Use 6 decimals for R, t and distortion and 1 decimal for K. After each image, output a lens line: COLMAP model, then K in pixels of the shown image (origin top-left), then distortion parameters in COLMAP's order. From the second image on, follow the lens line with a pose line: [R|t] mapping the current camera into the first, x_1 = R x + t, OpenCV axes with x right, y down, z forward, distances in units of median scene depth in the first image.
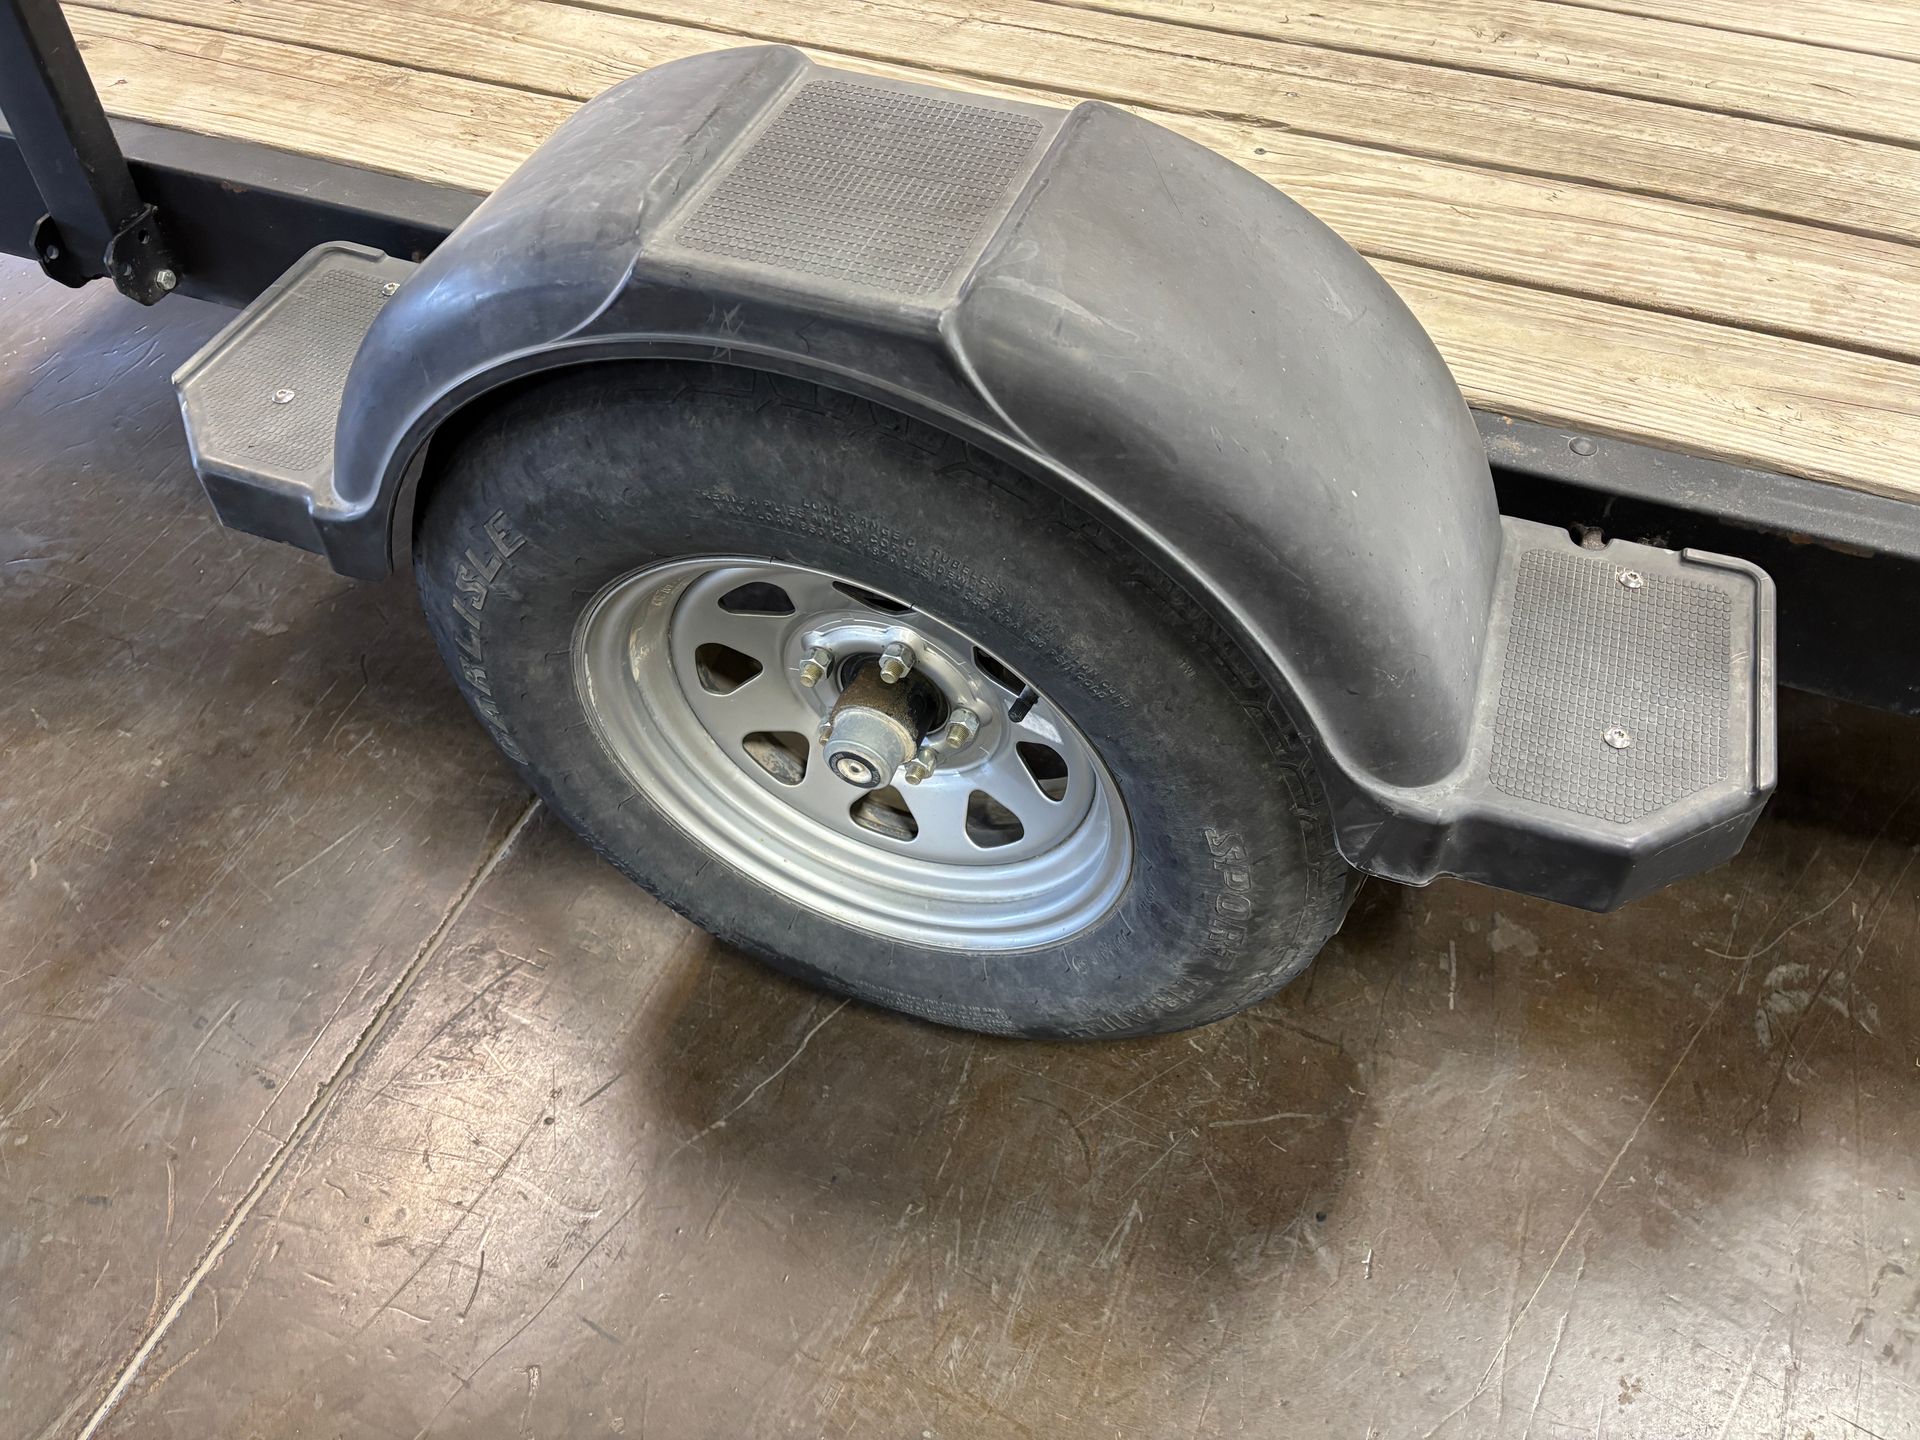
lens RADIAL K [[1439.6, 0, 958.2], [0, 1439.6, 722.1], [0, 0, 1]] dist [0.051790, -0.042832]
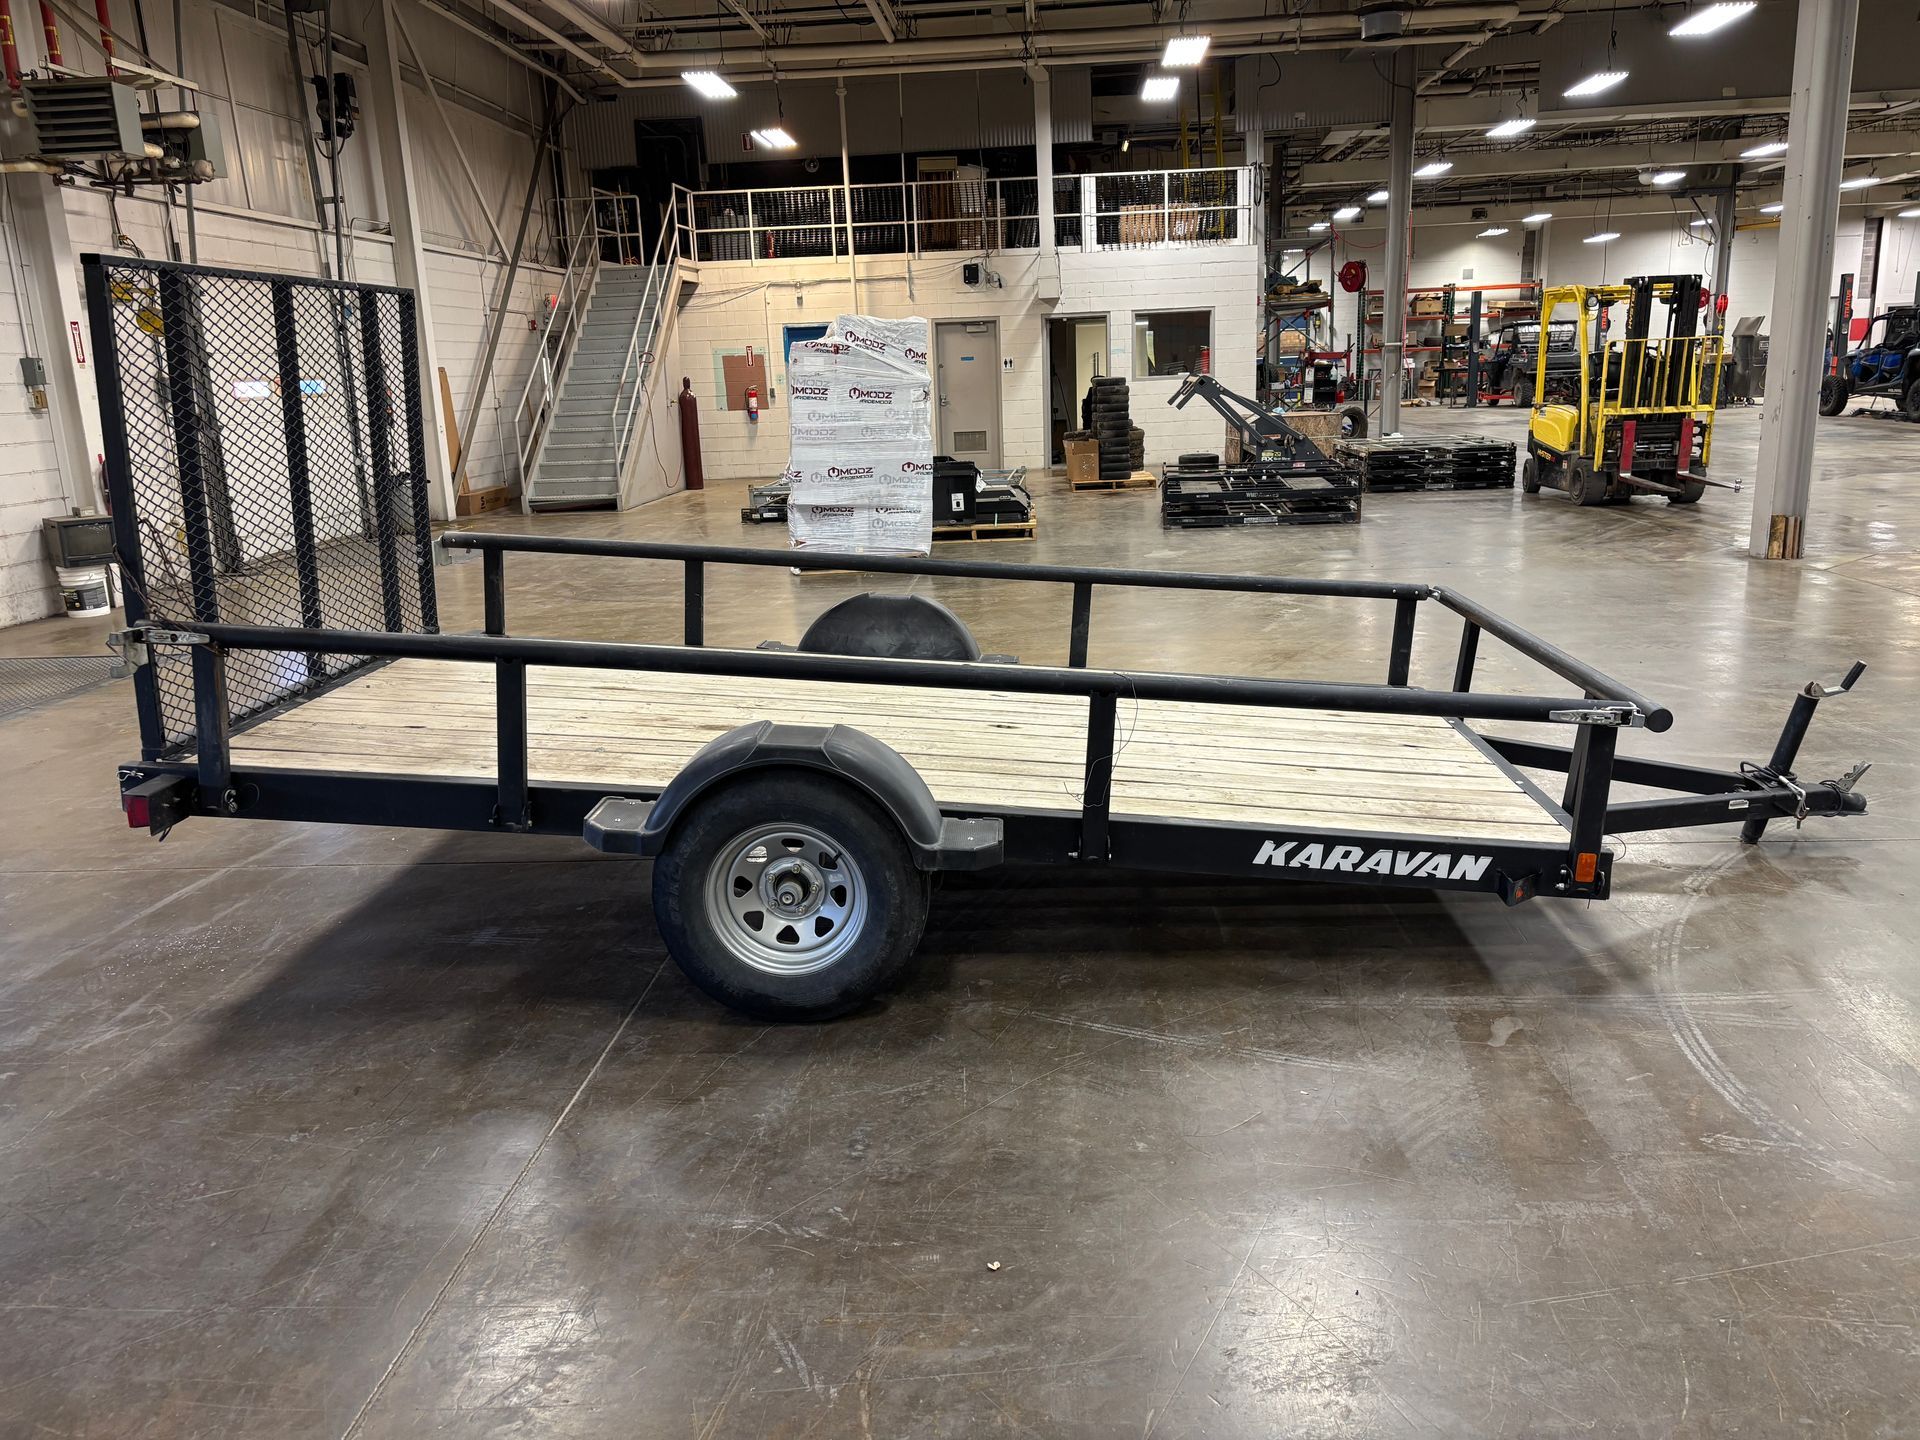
lens RADIAL K [[1439.6, 0, 958.2], [0, 1439.6, 722.1], [0, 0, 1]] dist [0.051790, -0.042832]
pose [[0.953639, -0.025427, 0.299877, -0.736999], [0.197791, 0.803960, -0.560827, 1.789982], [-0.226829, 0.594139, 0.771717, -2.145365]]
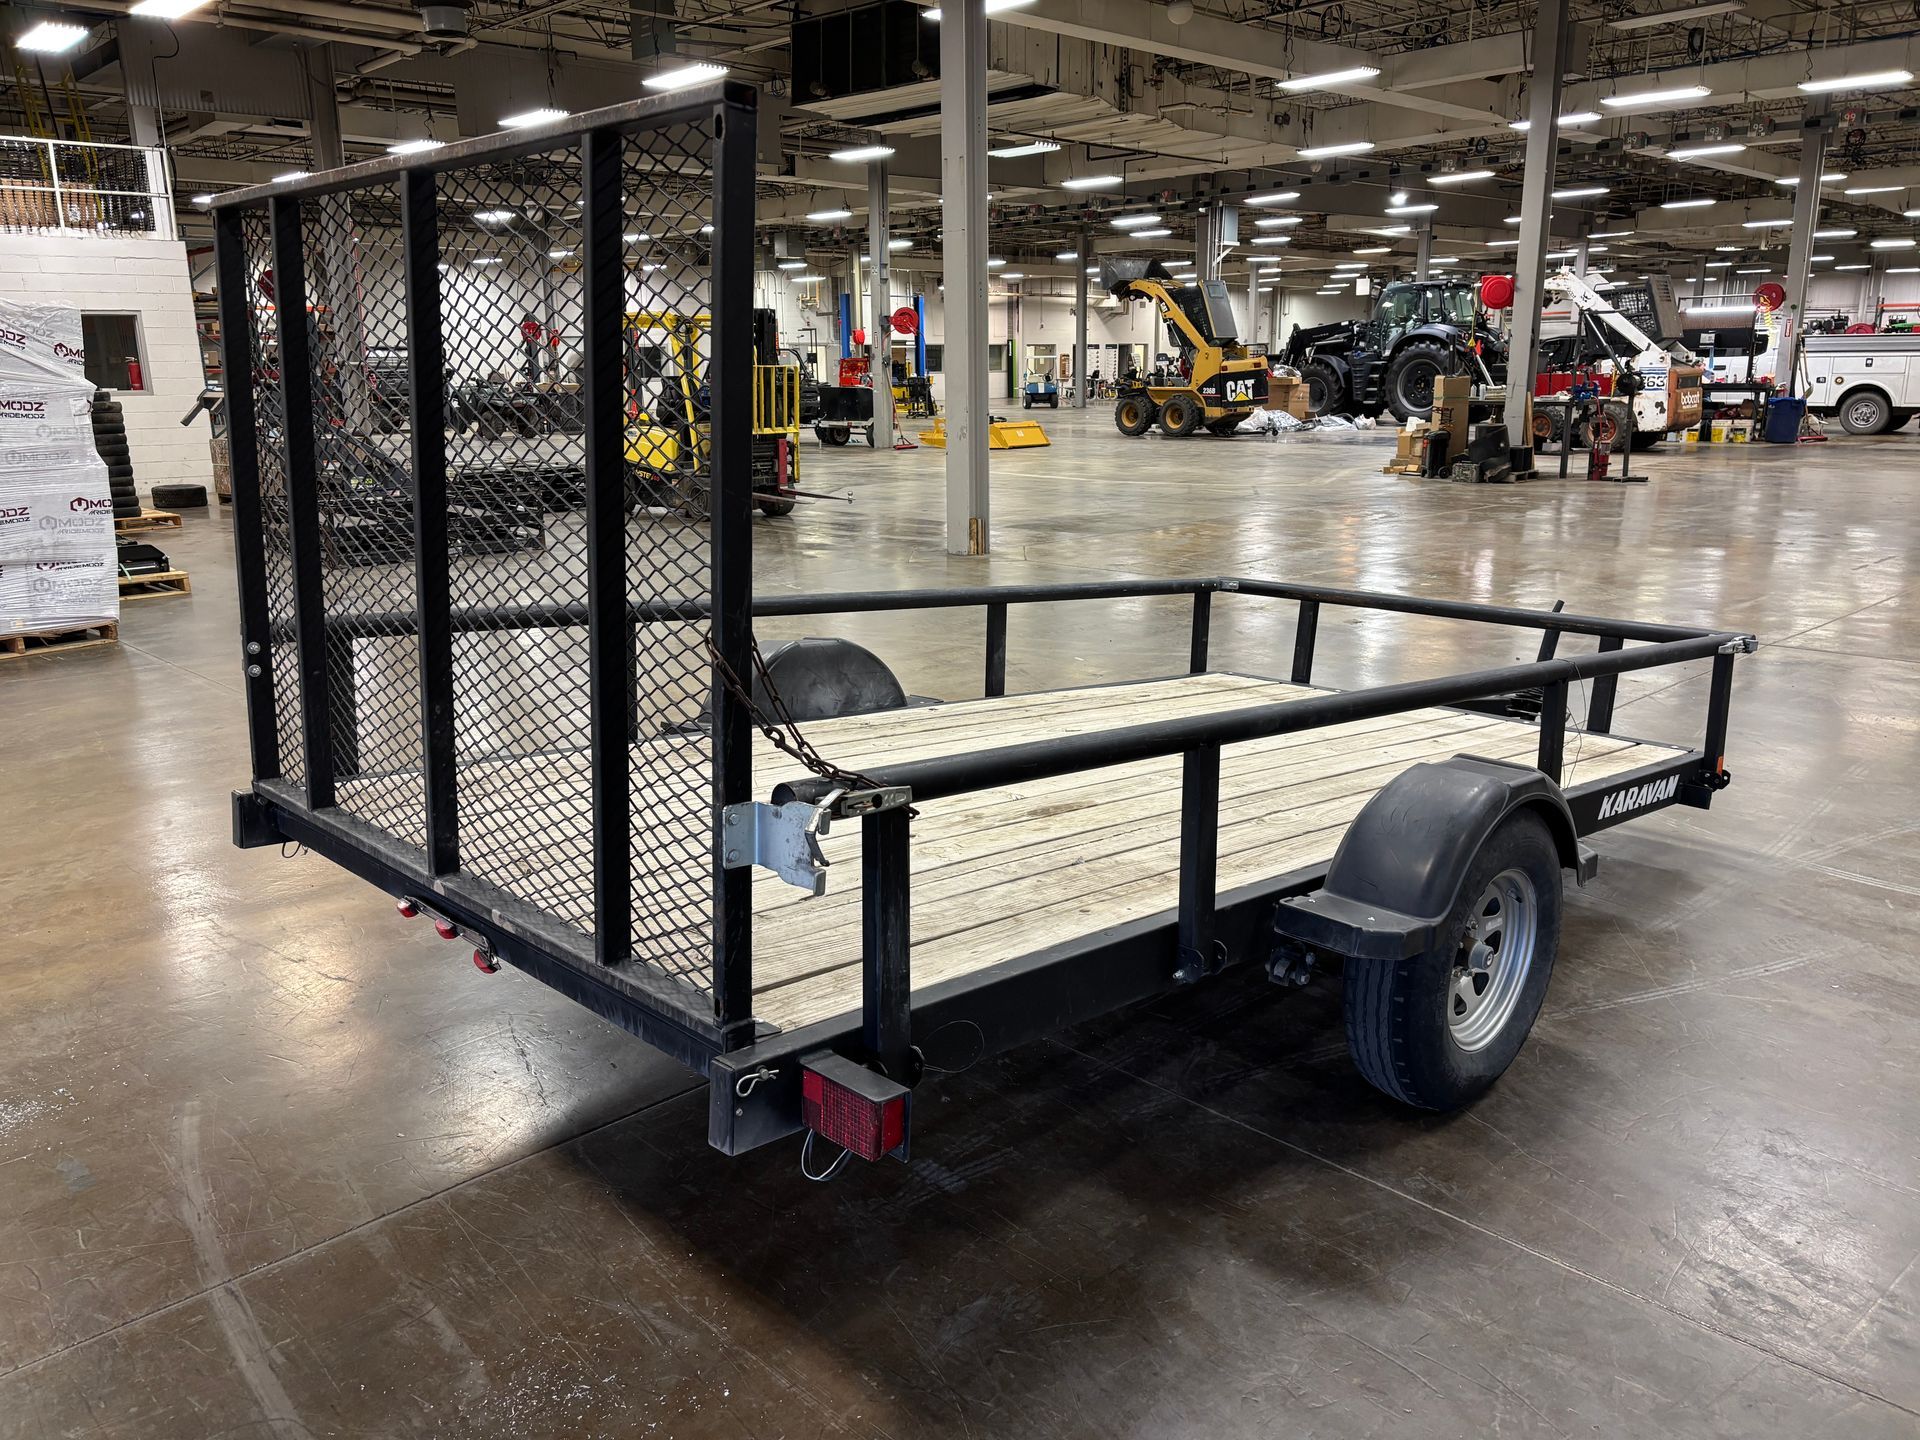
lens RADIAL K [[1439.6, 0, 958.2], [0, 1439.6, 722.1], [0, 0, 1]] dist [0.051790, -0.042832]
pose [[0.433841, -0.142718, 0.889614, -3.316060], [0.664987, 0.716934, -0.209281, -0.445381], [-0.607926, 0.682376, 0.405941, 0.072820]]
